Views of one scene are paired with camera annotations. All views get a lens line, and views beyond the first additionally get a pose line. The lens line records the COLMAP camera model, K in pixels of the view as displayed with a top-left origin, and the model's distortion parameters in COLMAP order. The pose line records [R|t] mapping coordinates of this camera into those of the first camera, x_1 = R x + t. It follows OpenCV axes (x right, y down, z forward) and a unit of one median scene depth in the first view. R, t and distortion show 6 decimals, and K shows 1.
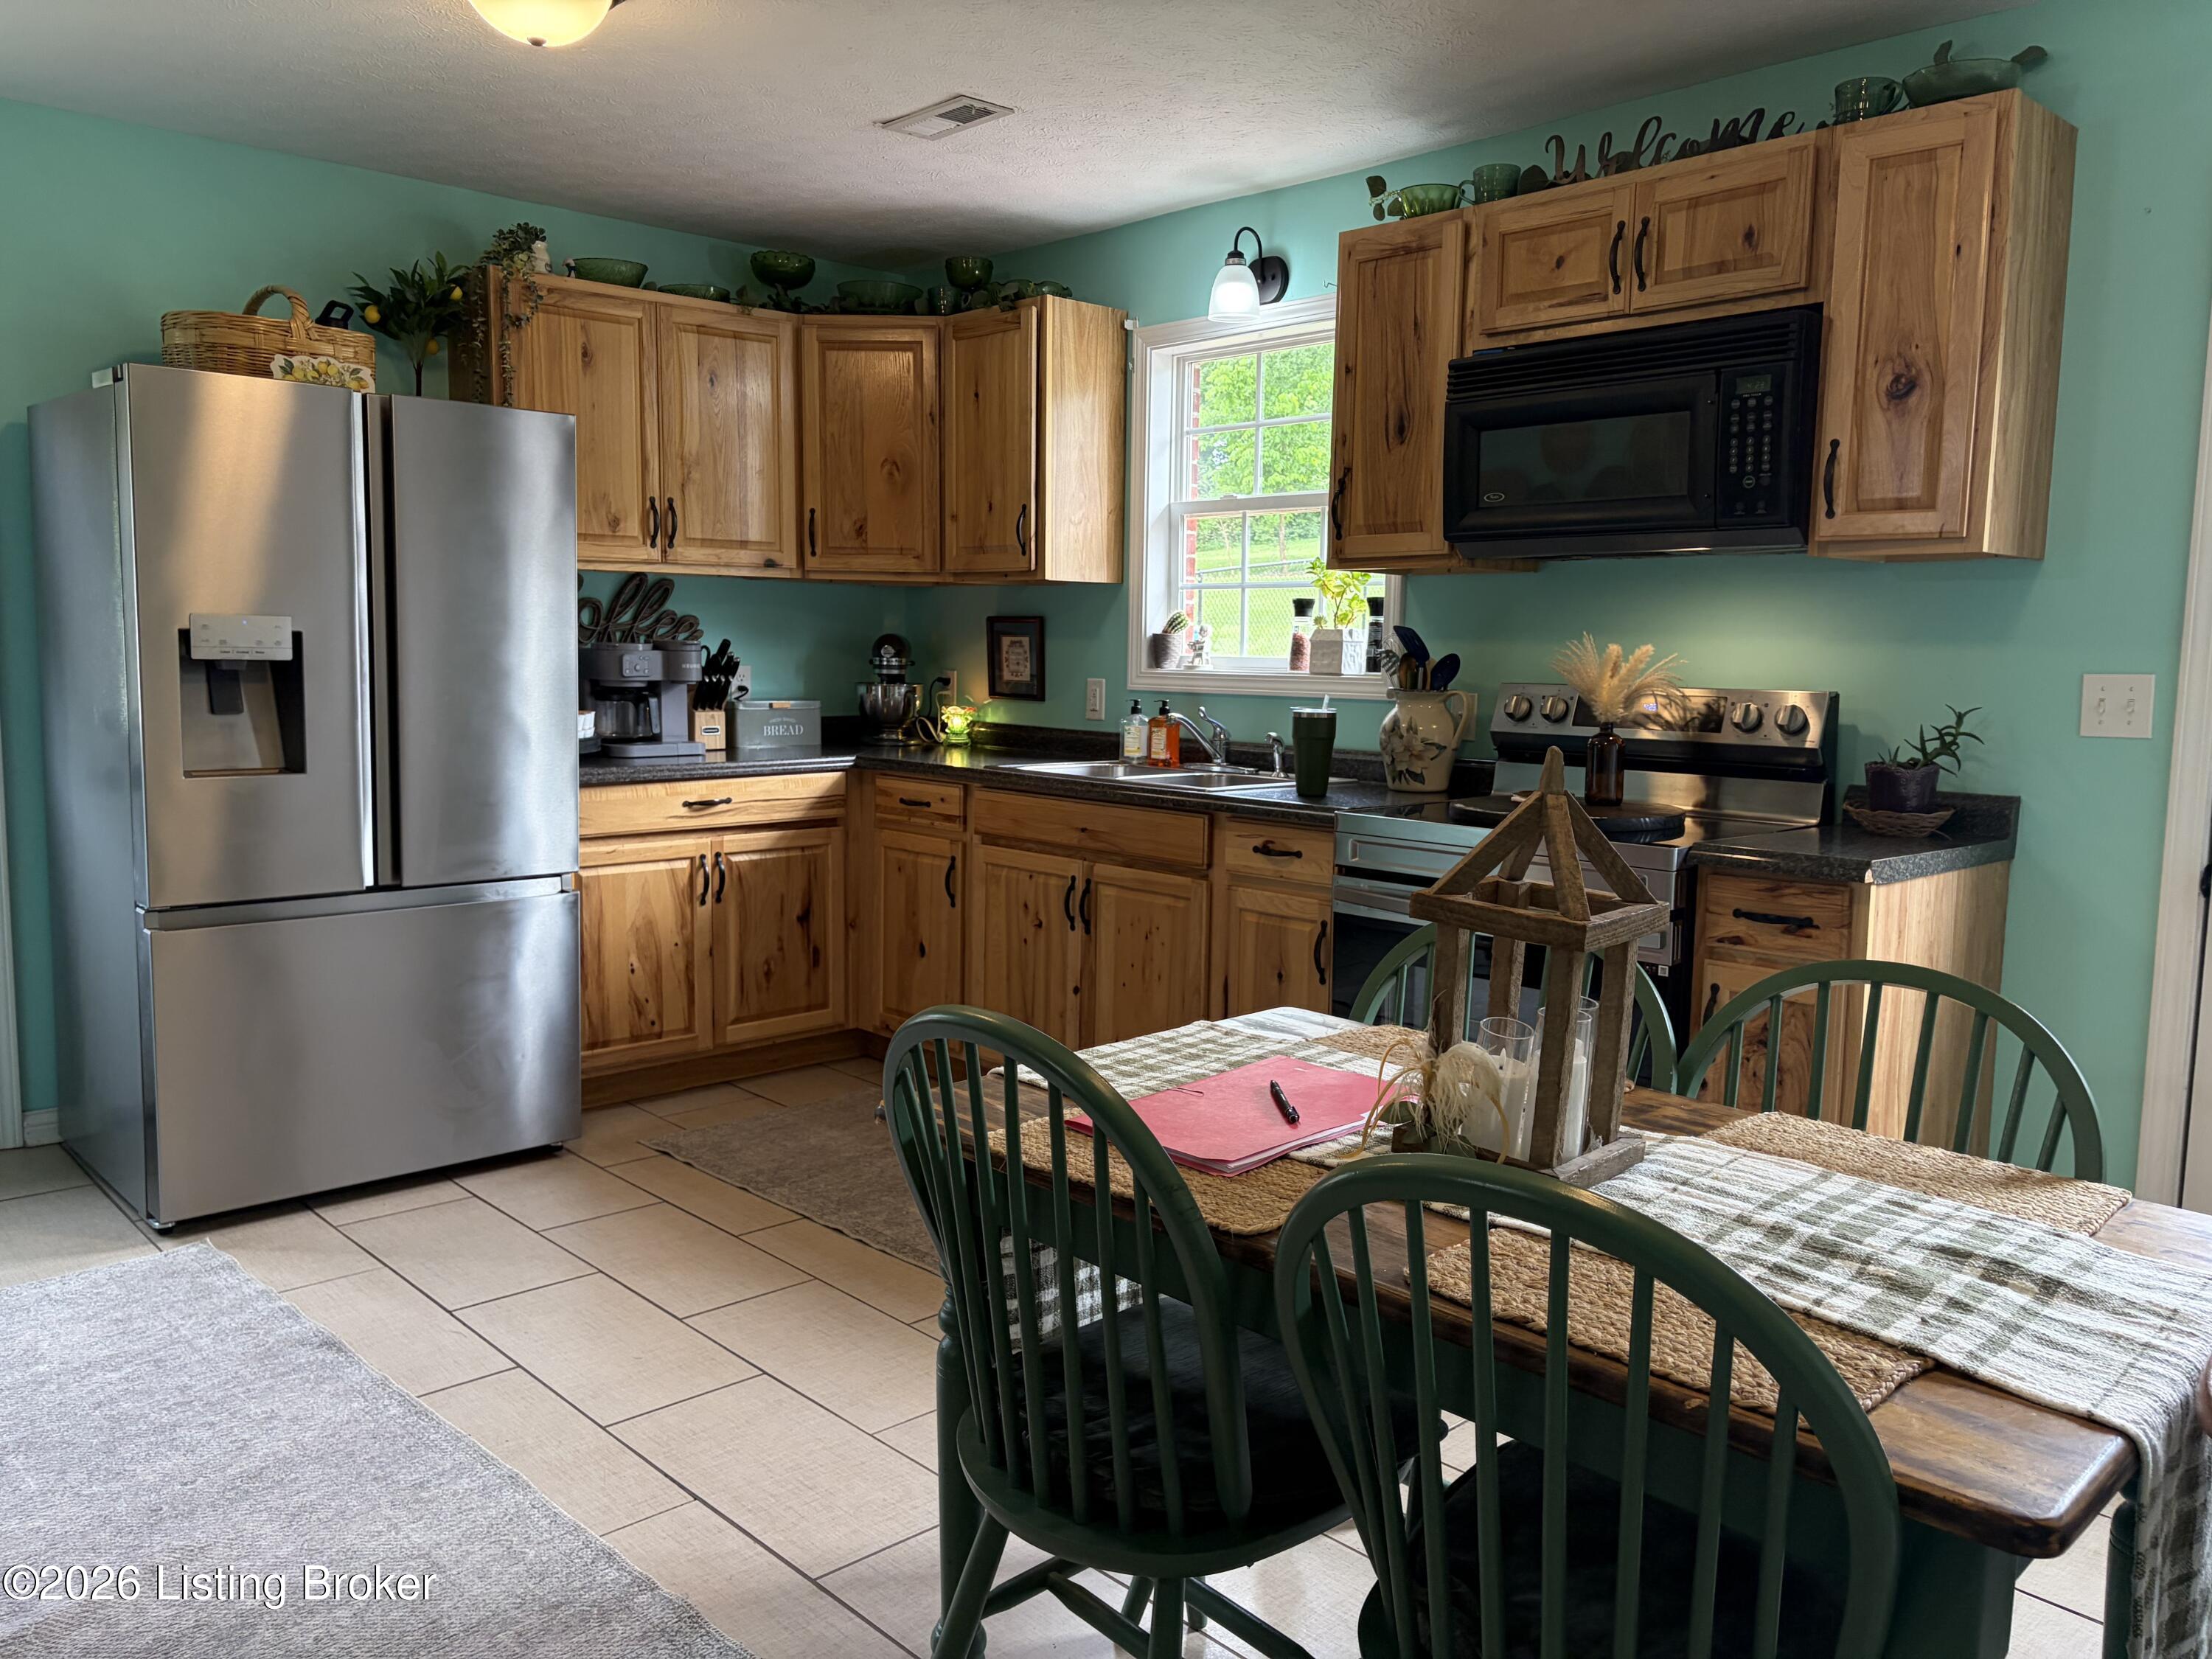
lens RADIAL K [[1676.4, 0, 1116.8], [0, 1676.4, 817.7], [0, 0, 1]] dist [0.082459, -0.098365]
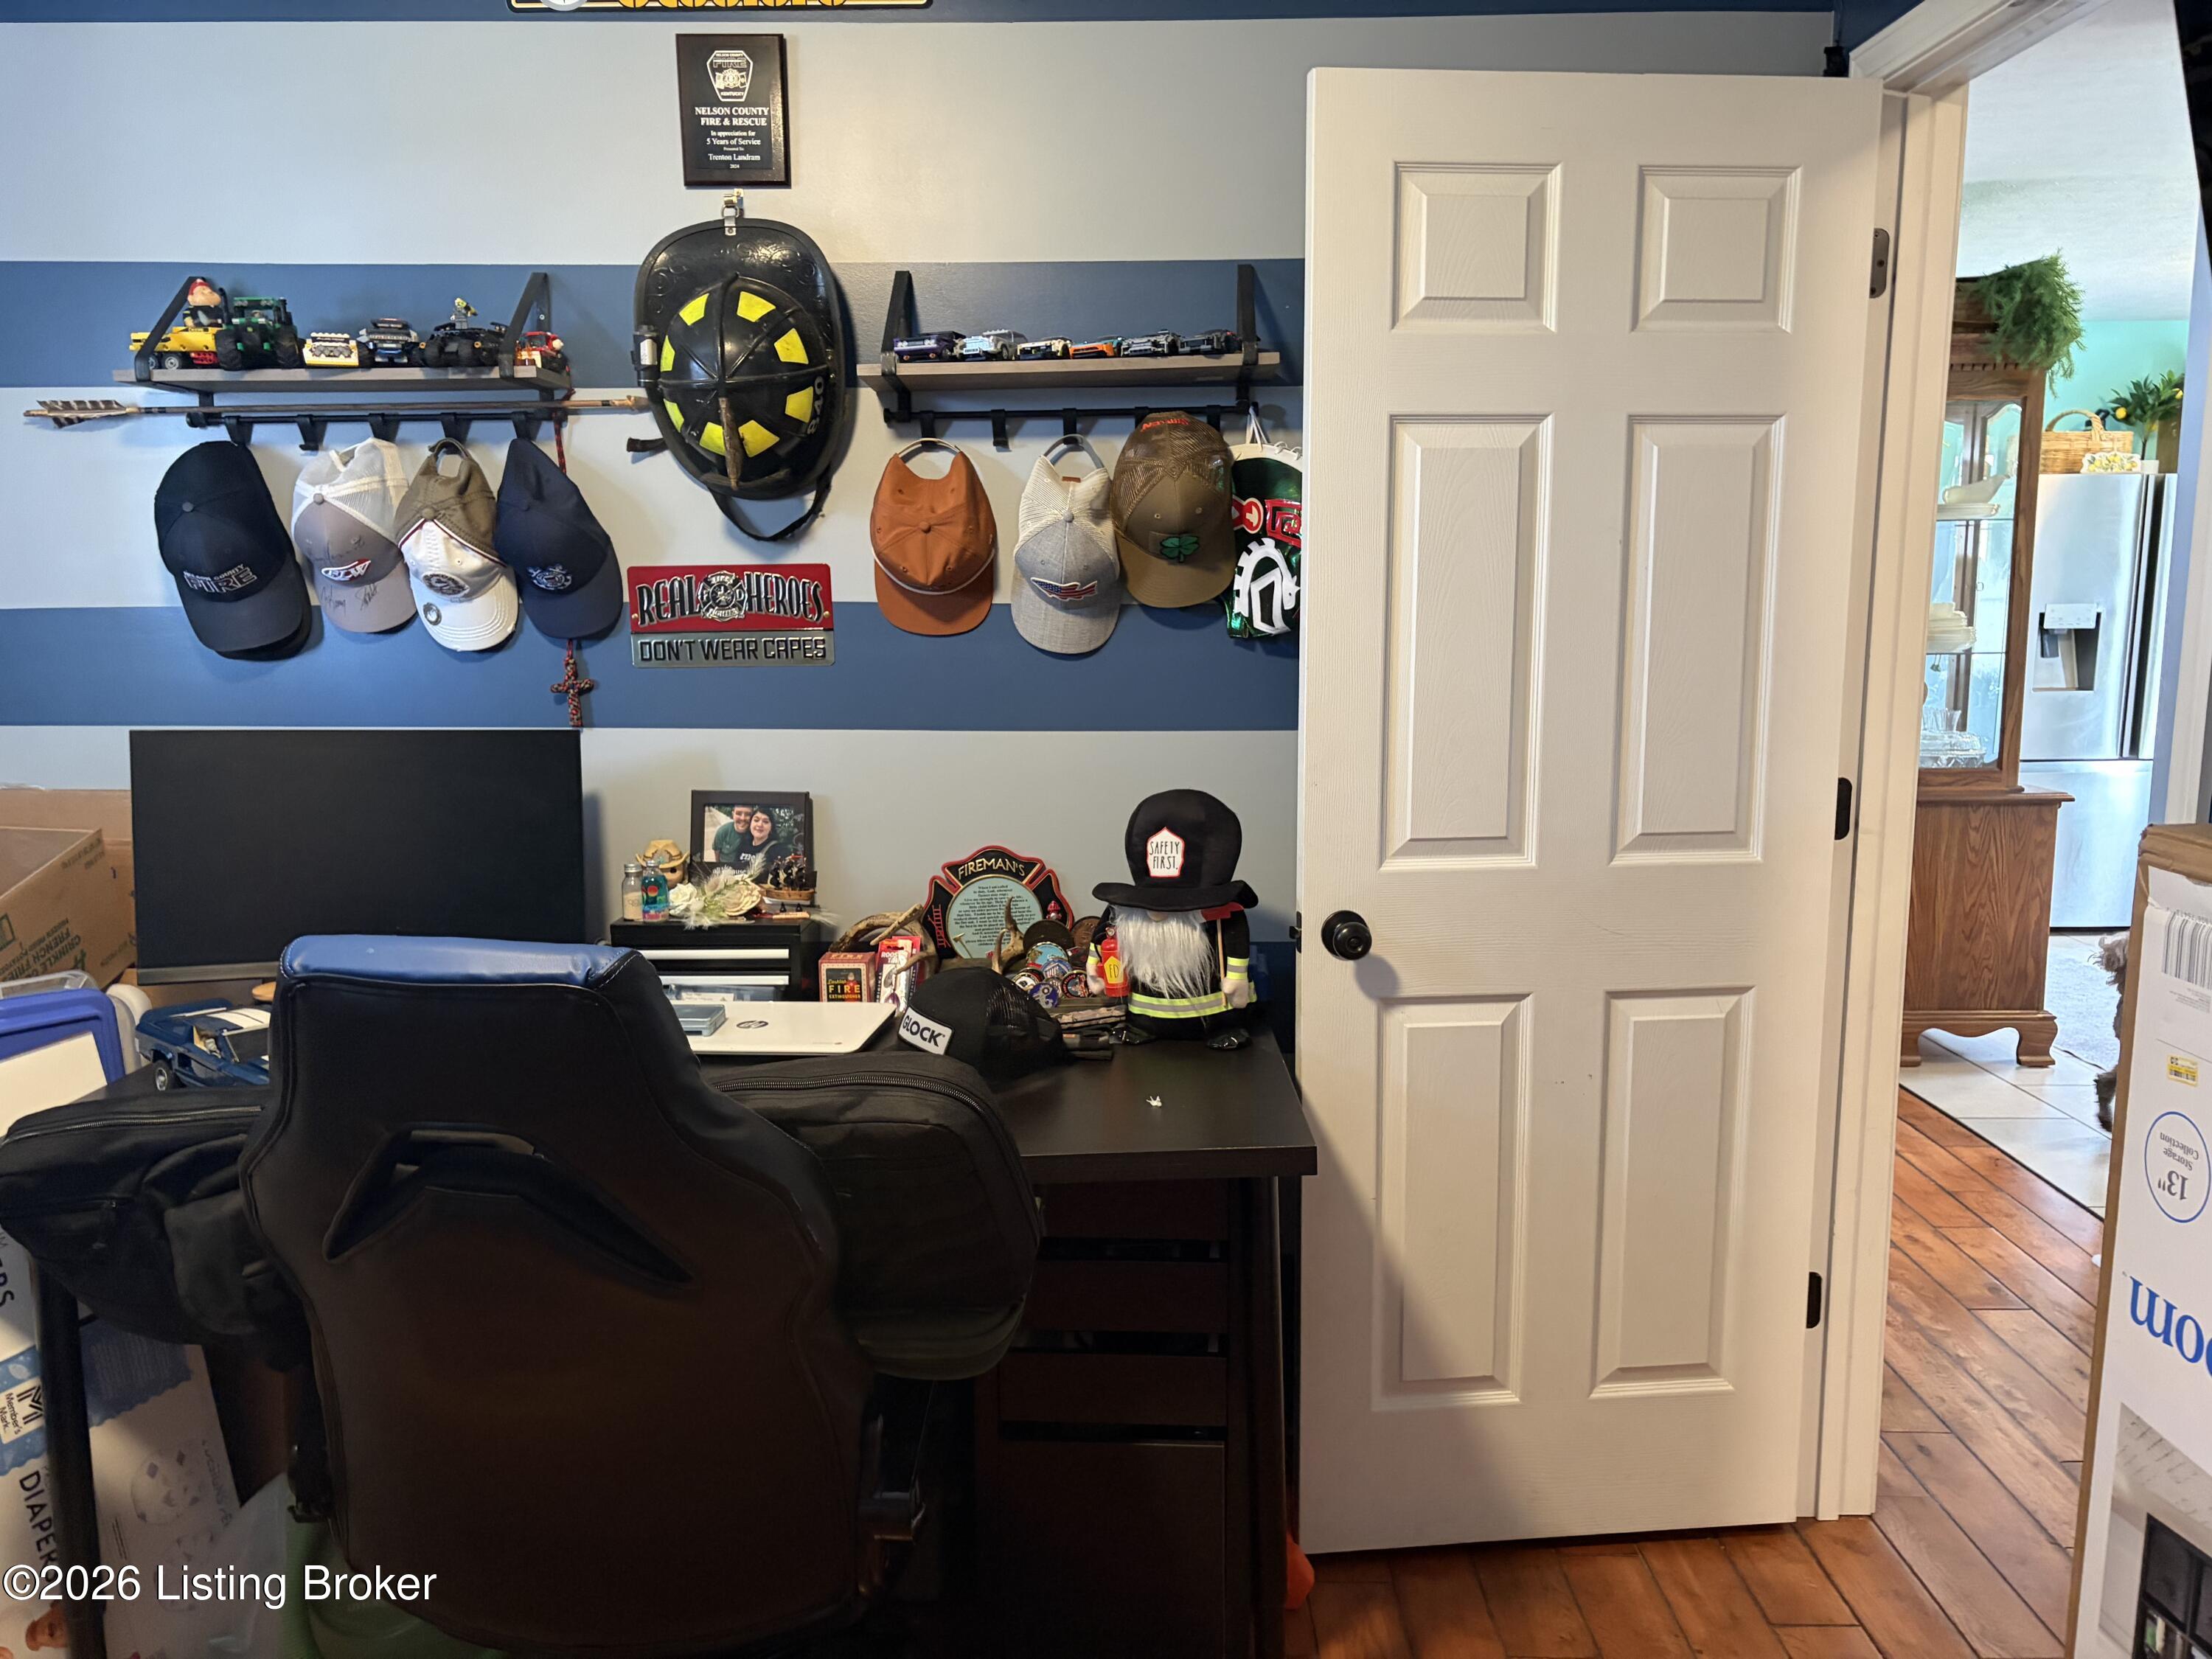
lens RADIAL K [[1678.2, 0, 1103.4], [0, 1678.2, 823.2], [0, 0, 1]] dist [0.027677, 0.004267]
pose [[0.718802, 0.084949, -0.690005, 0.022892], [-0.055709, 0.996353, 0.064630, 0.049998], [0.692979, -0.008017, 0.720913, -0.913628]]
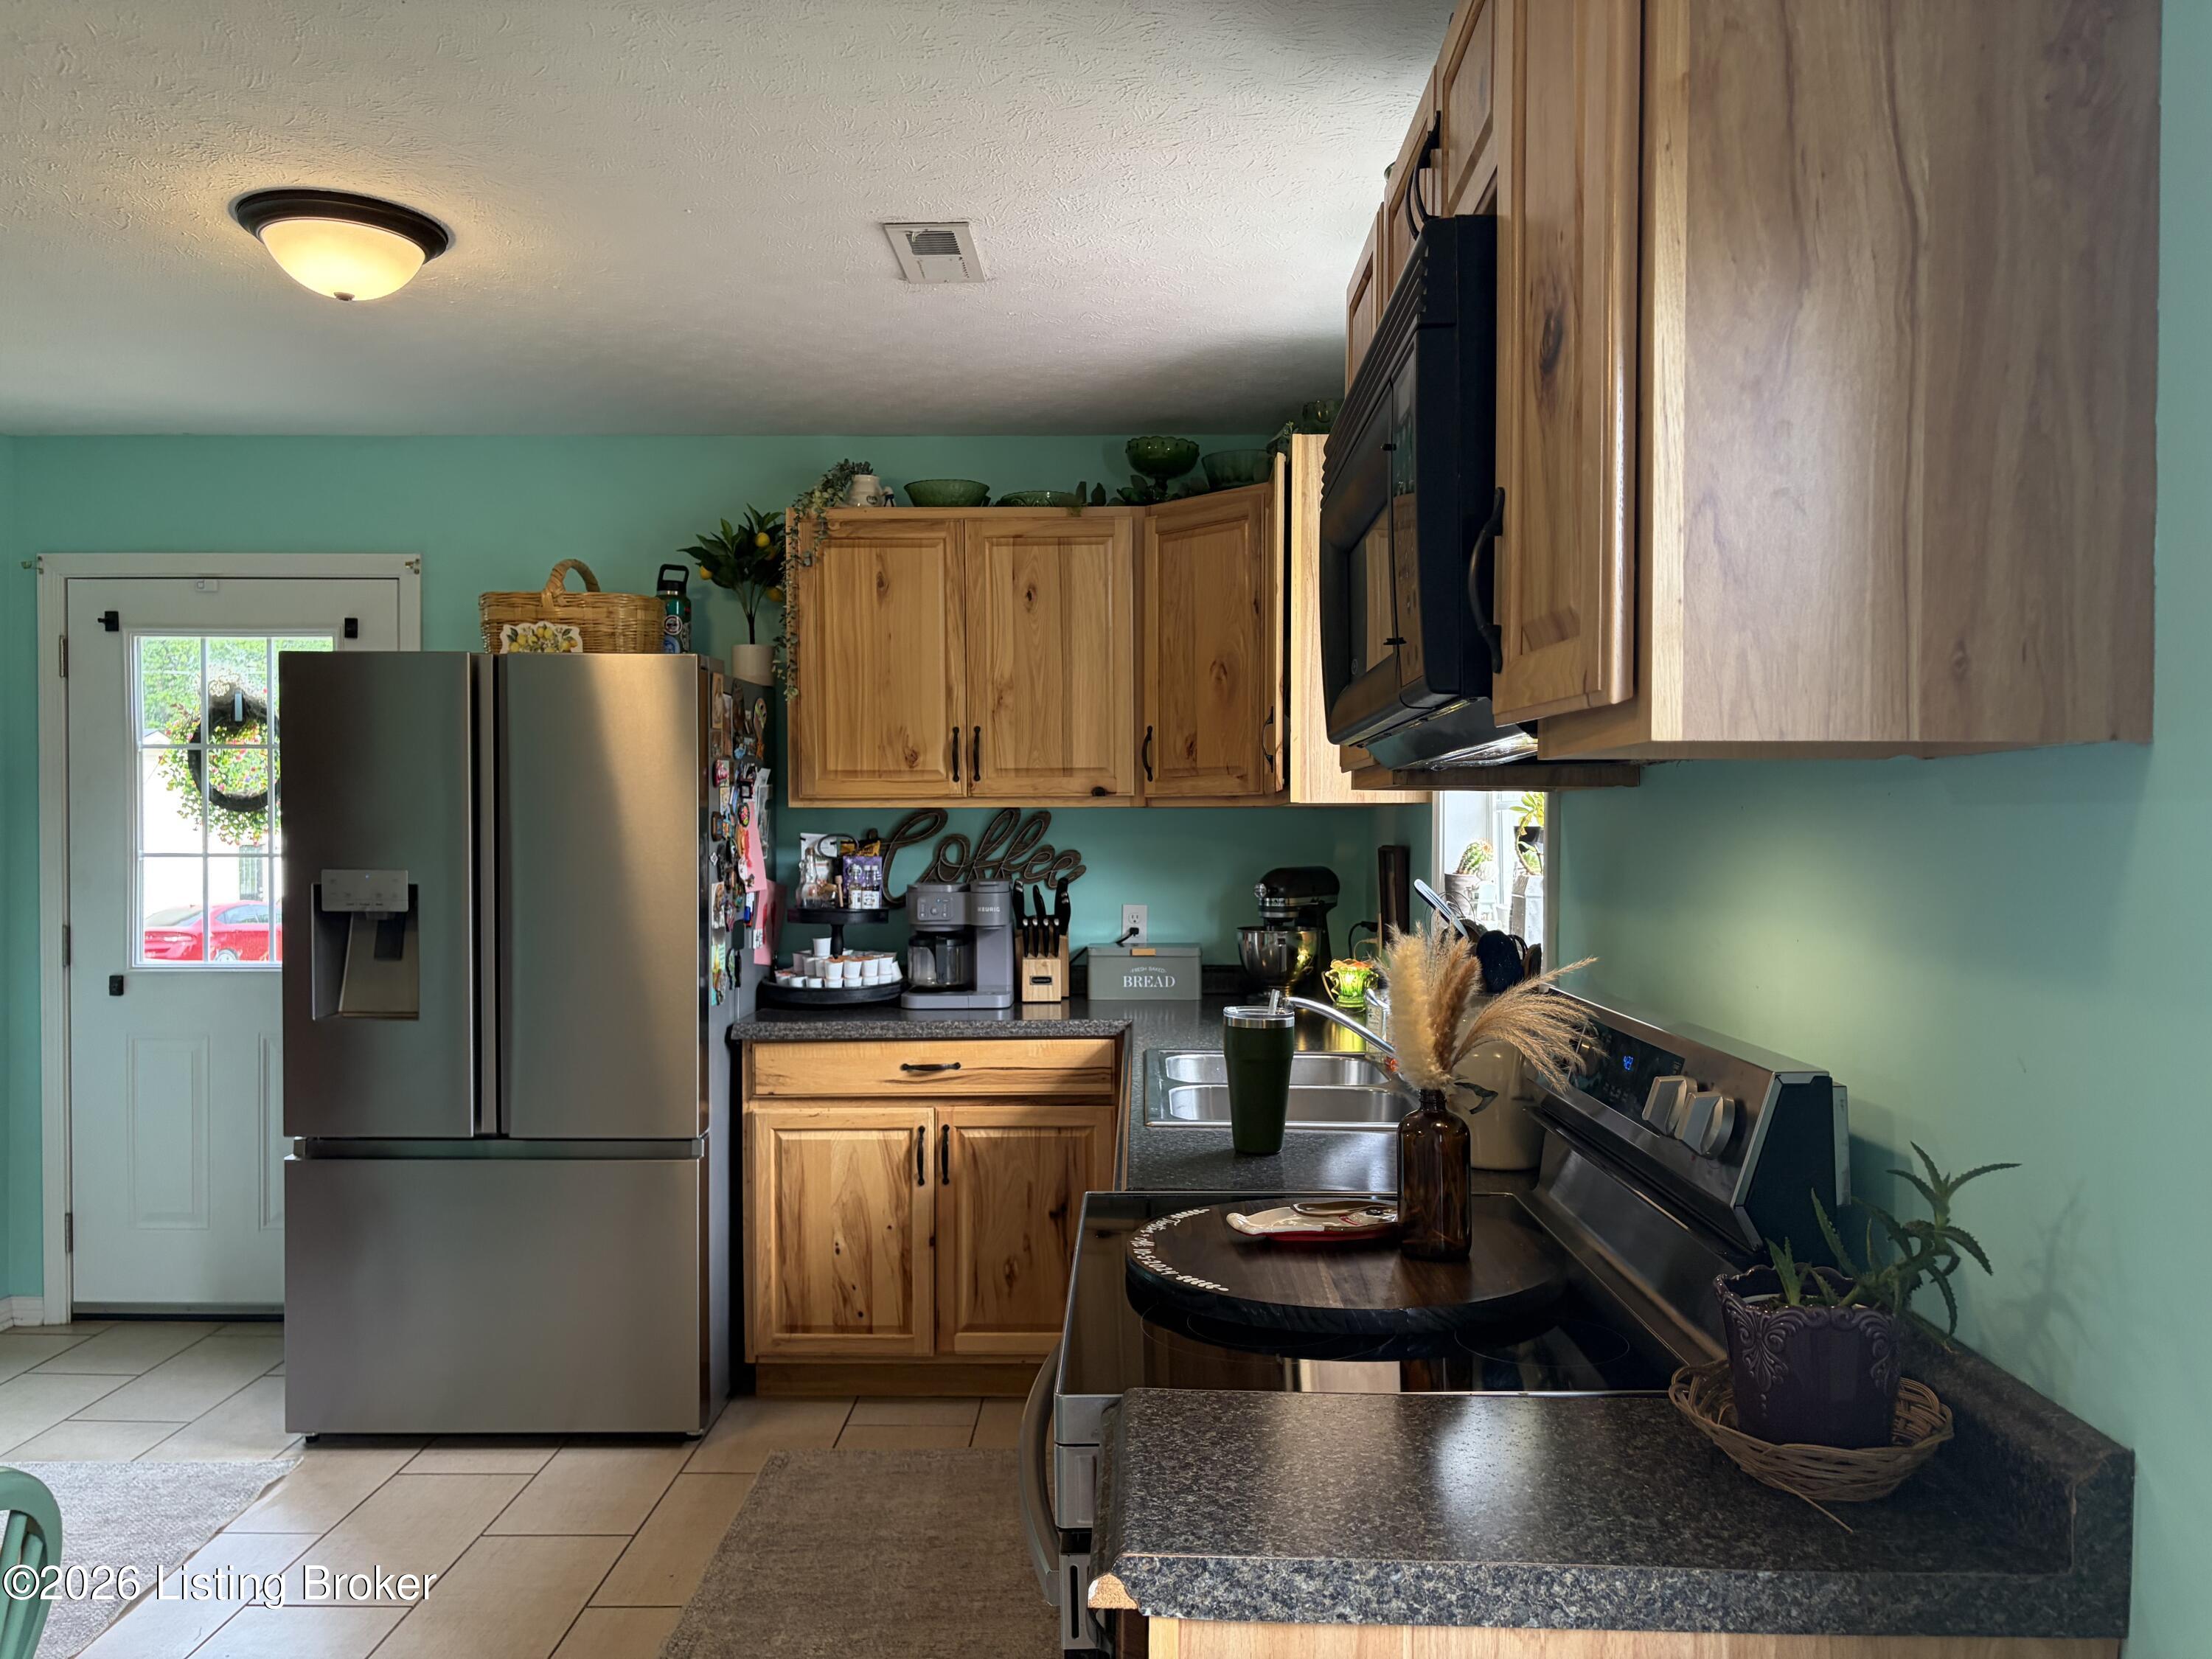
lens RADIAL K [[1694.9, 0, 1108.9], [0, 1694.9, 839.7], [0, 0, 1]] dist [0.138418, -0.191268]
pose [[0.714586, -0.006864, -0.699514, 0.491573], [-0.065520, 0.994900, -0.076694, -0.071836], [0.696472, 0.100637, 0.710492, 0.464648]]
